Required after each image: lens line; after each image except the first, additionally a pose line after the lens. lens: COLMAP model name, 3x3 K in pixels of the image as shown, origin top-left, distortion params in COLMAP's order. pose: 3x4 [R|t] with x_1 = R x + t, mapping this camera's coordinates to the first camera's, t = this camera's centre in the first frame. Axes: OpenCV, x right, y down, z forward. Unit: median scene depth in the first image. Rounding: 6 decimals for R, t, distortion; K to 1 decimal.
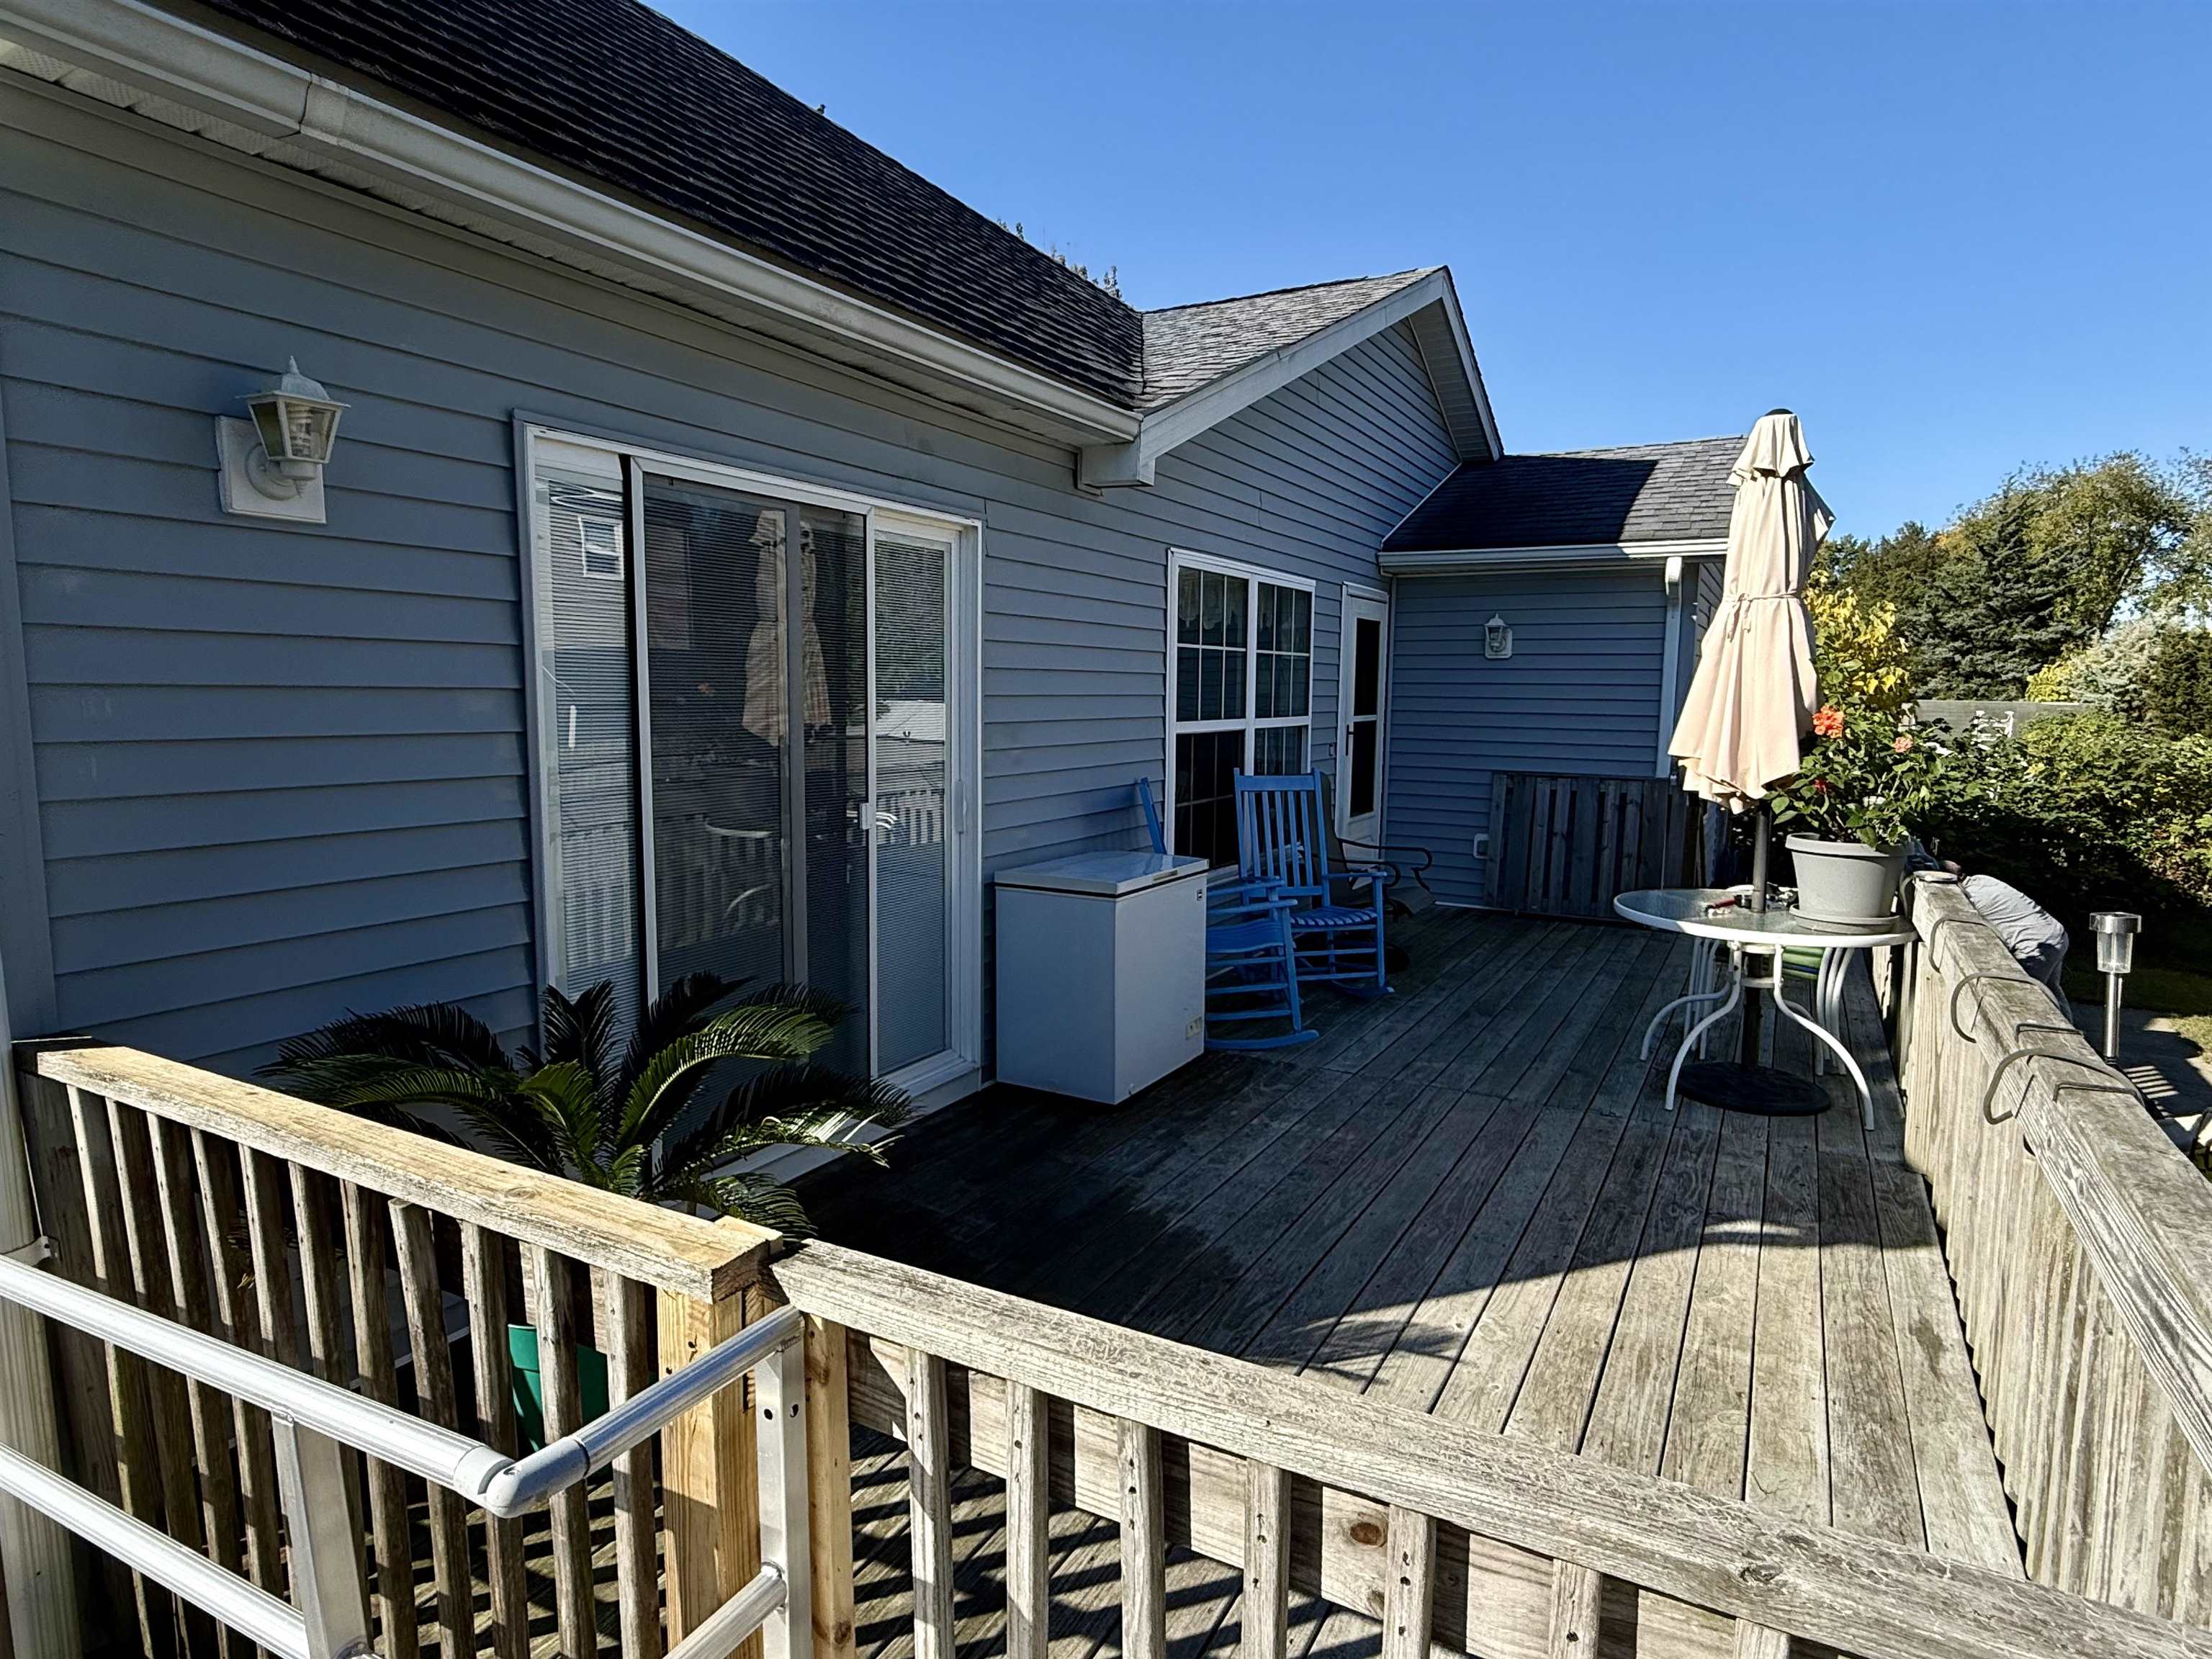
lens RADIAL K [[1200.6, 0, 1116.3], [0, 1200.6, 840.2], [0, 0, 1]] dist [0.000239, 0.000637]
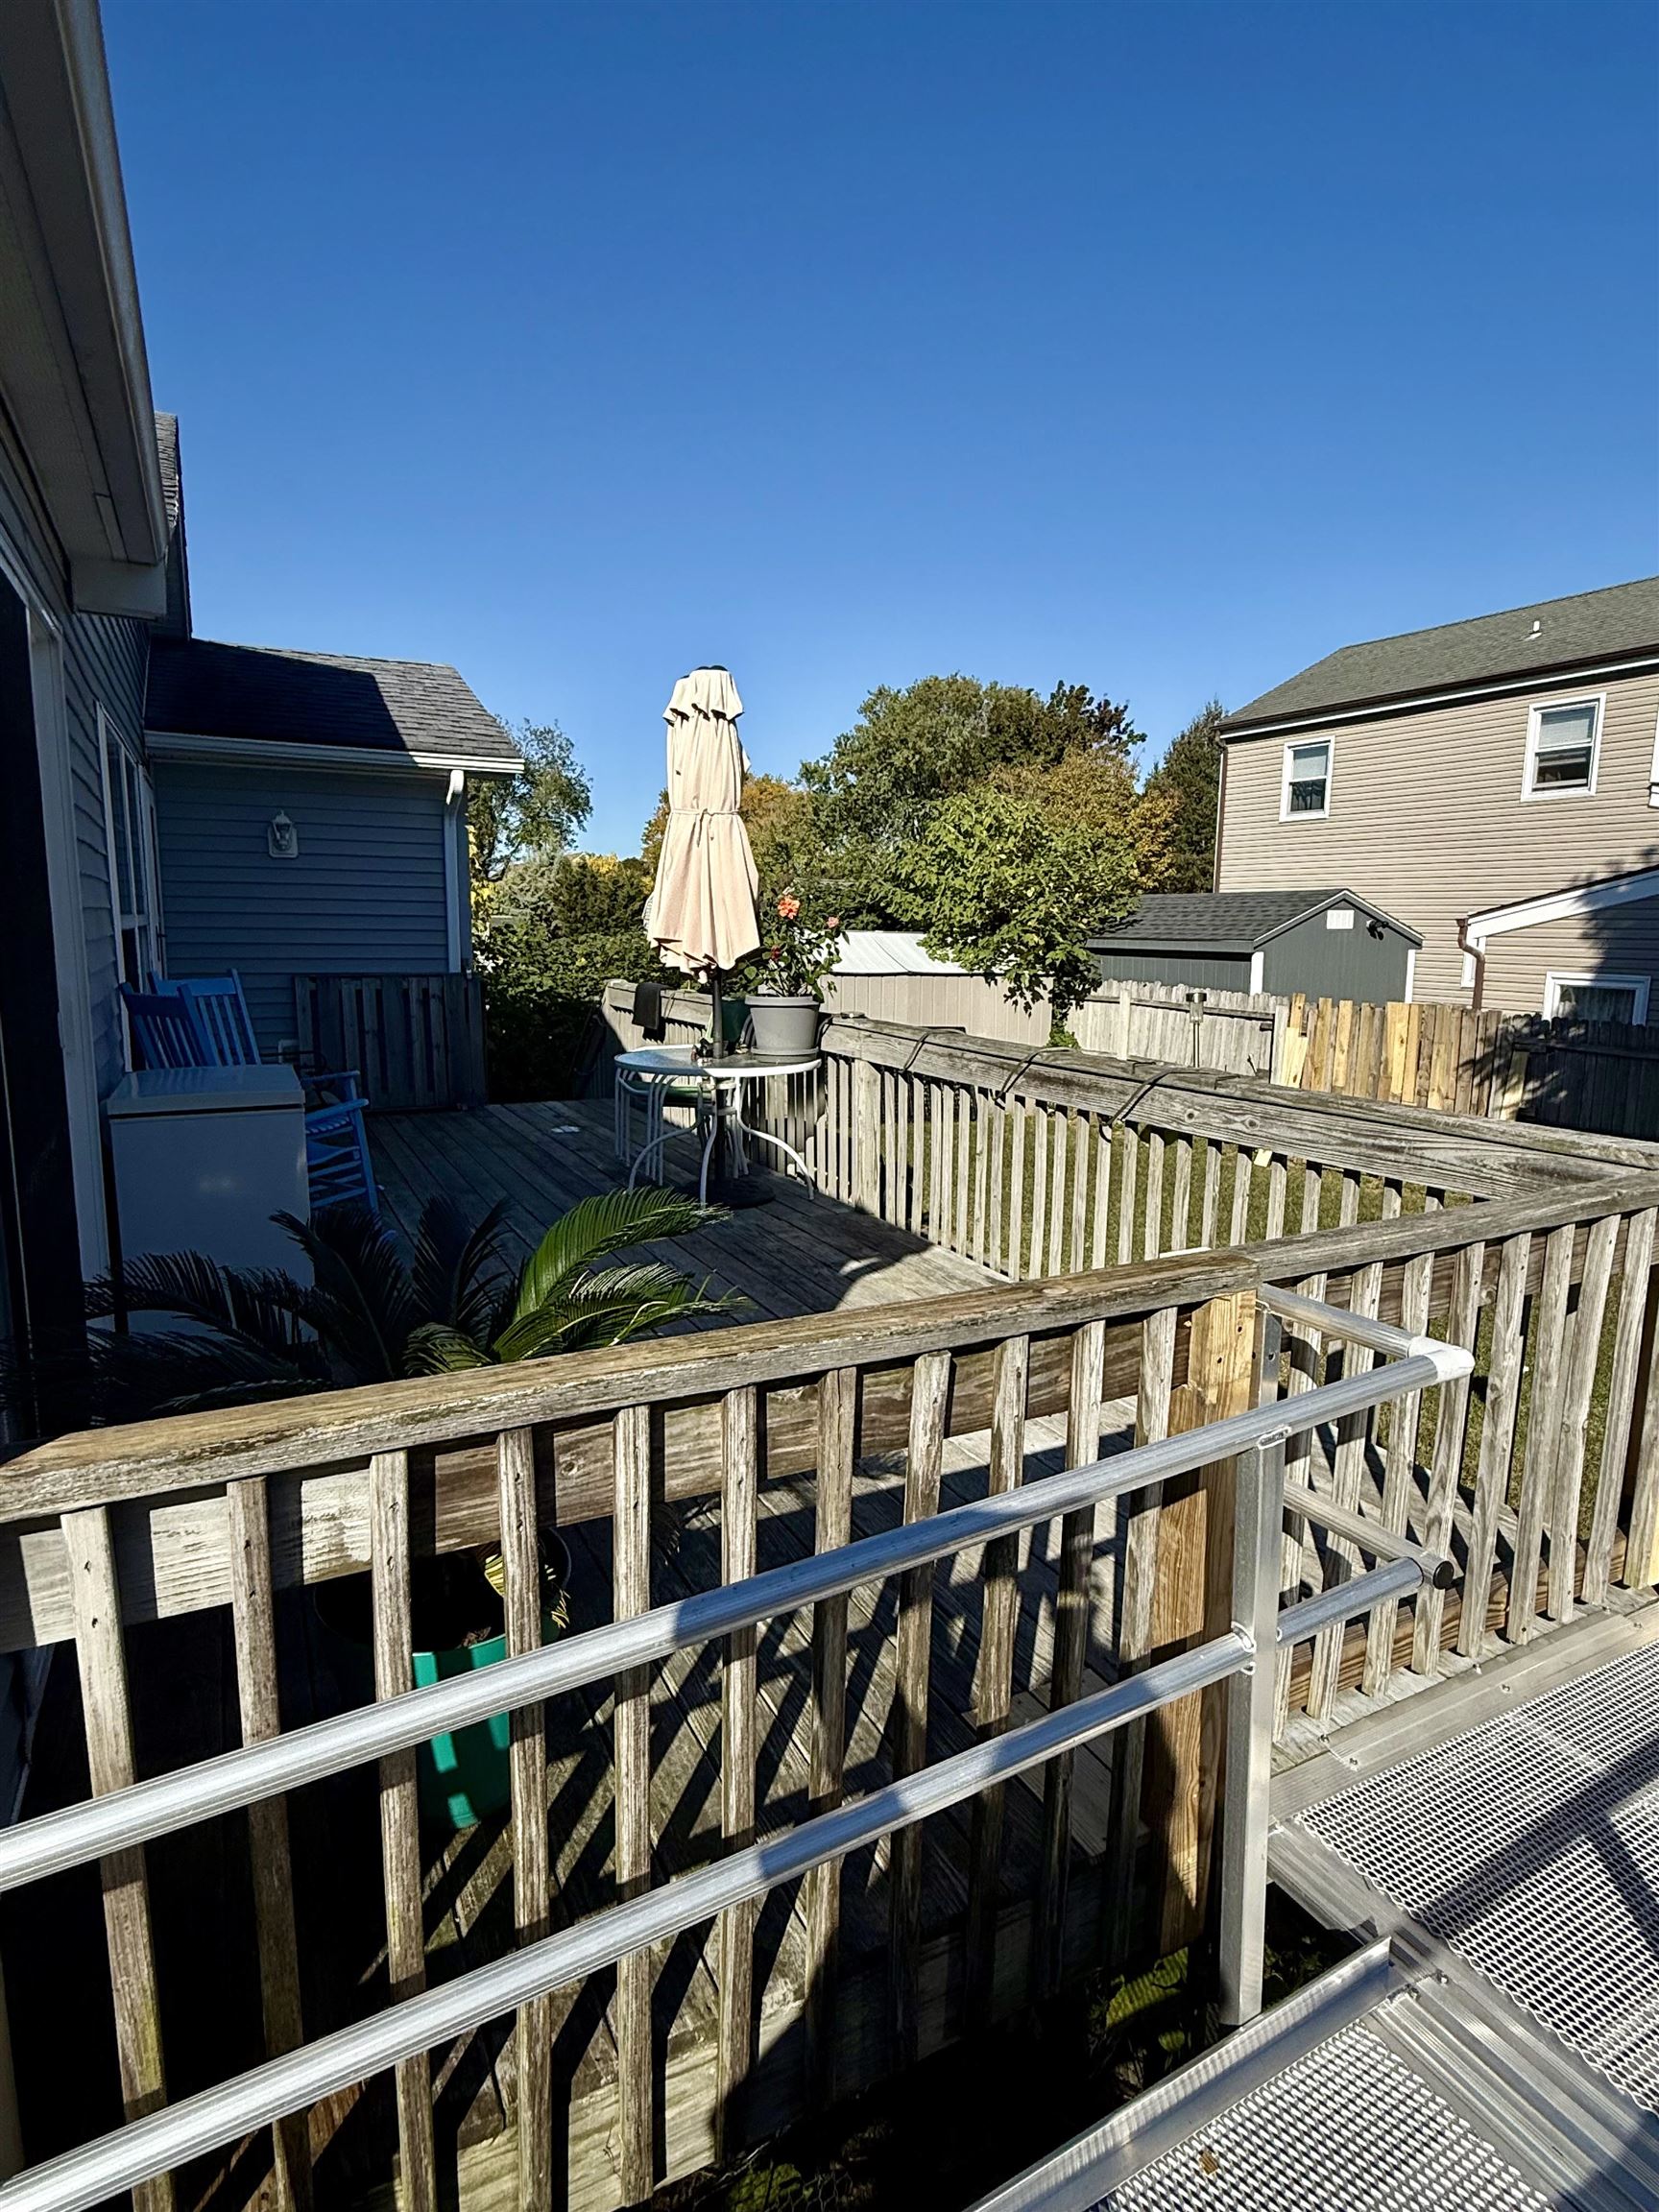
lens RADIAL K [[1200.6, 0, 832.5], [0, 1200.6, 1110.0], [0, 0, 1]] dist [0.000239, 0.000637]
pose [[0.553498, -0.132700, 0.822211, -0.288762], [0.097751, 0.990752, 0.094098, 0.003196], [-0.827094, 0.028289, 0.561351, 0.104685]]
